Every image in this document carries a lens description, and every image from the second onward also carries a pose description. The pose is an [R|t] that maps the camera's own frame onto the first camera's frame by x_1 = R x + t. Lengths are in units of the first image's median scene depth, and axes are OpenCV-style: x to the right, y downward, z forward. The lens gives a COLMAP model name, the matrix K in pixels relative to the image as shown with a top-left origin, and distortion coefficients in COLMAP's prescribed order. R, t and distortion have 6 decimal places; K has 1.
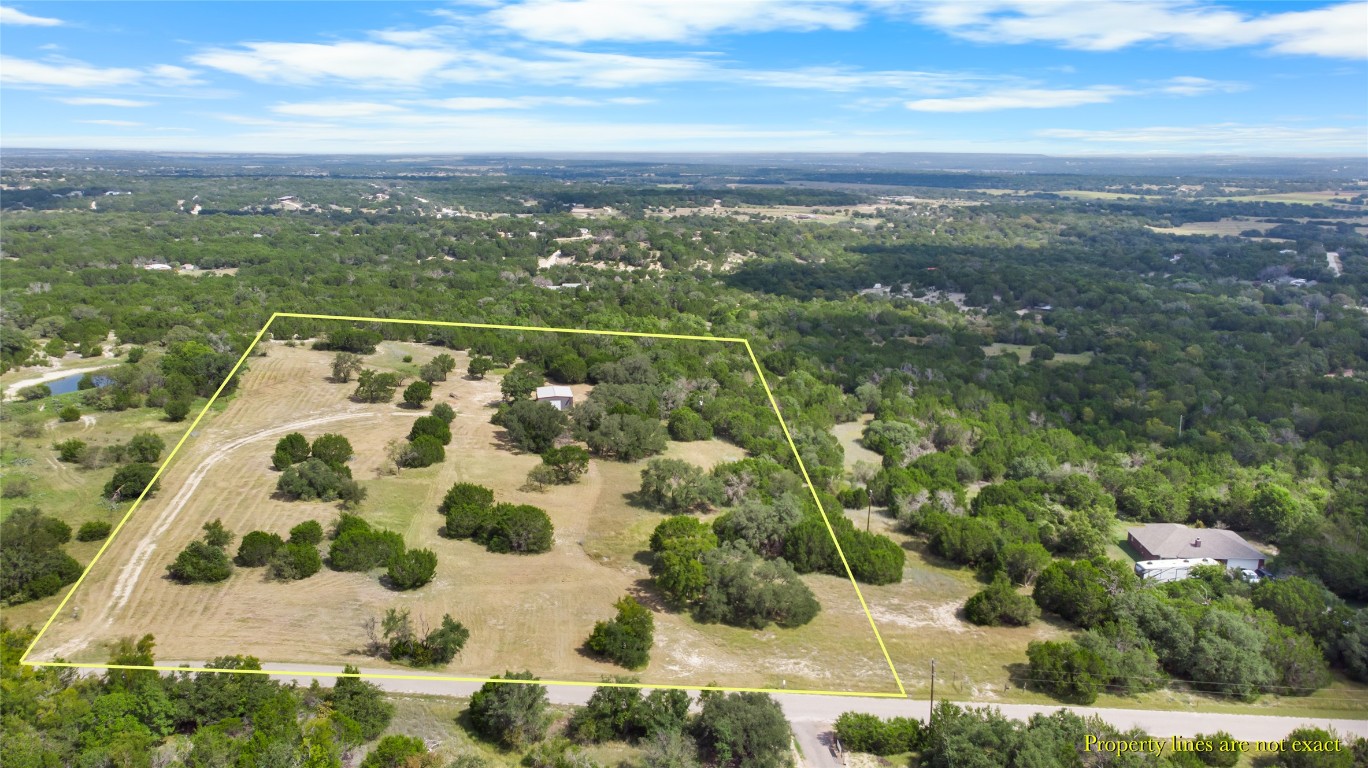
lens RADIAL K [[1000.8, 0, 685.5], [0, 1000.8, 394.3], [0, 0, 1]] dist [0.024879, 0.014185]
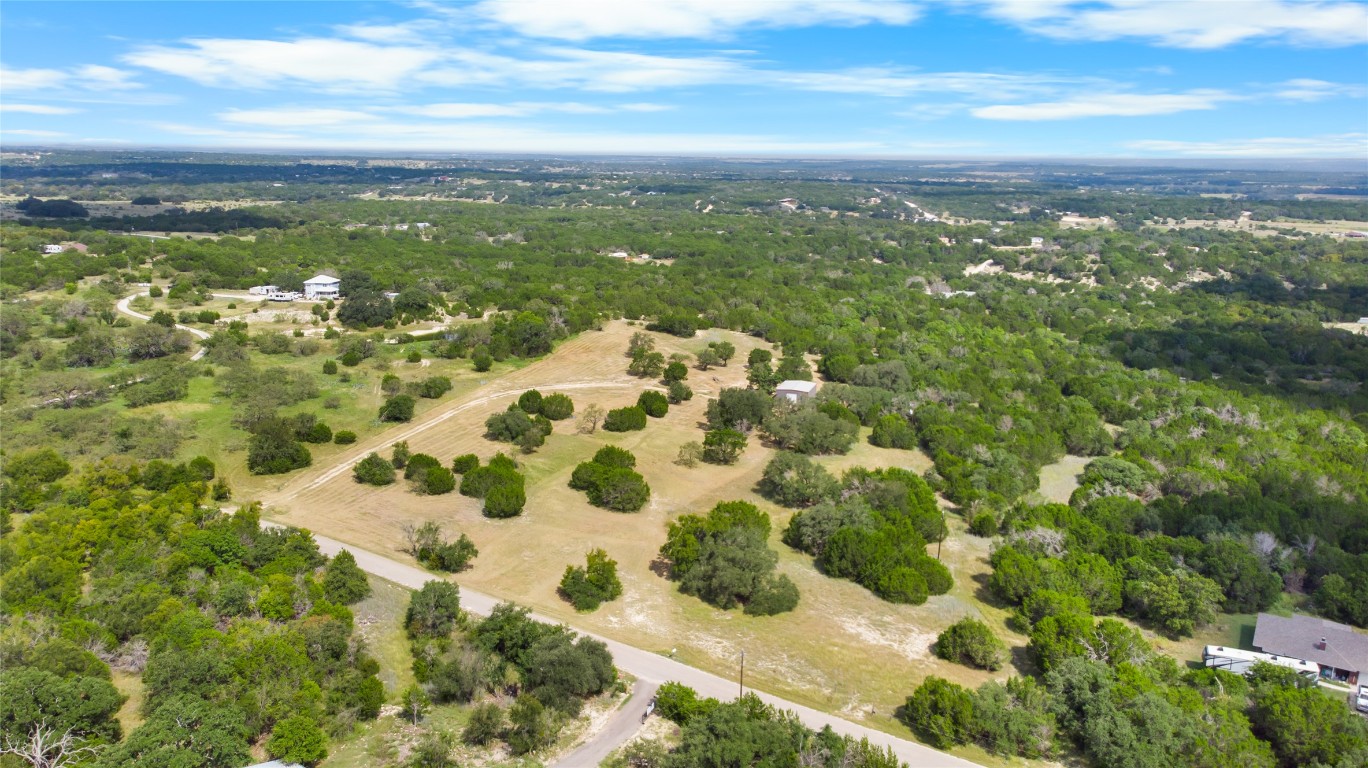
lens RADIAL K [[1000.8, 0, 685.5], [0, 1000.8, 394.3], [0, 0, 1]] dist [0.024879, 0.014185]
pose [[0.869225, 0.117805, -0.480176, 0.208744], [-0.120369, 0.992400, 0.025577, -0.004945], [0.479540, 0.035566, 0.876799, 0.019403]]
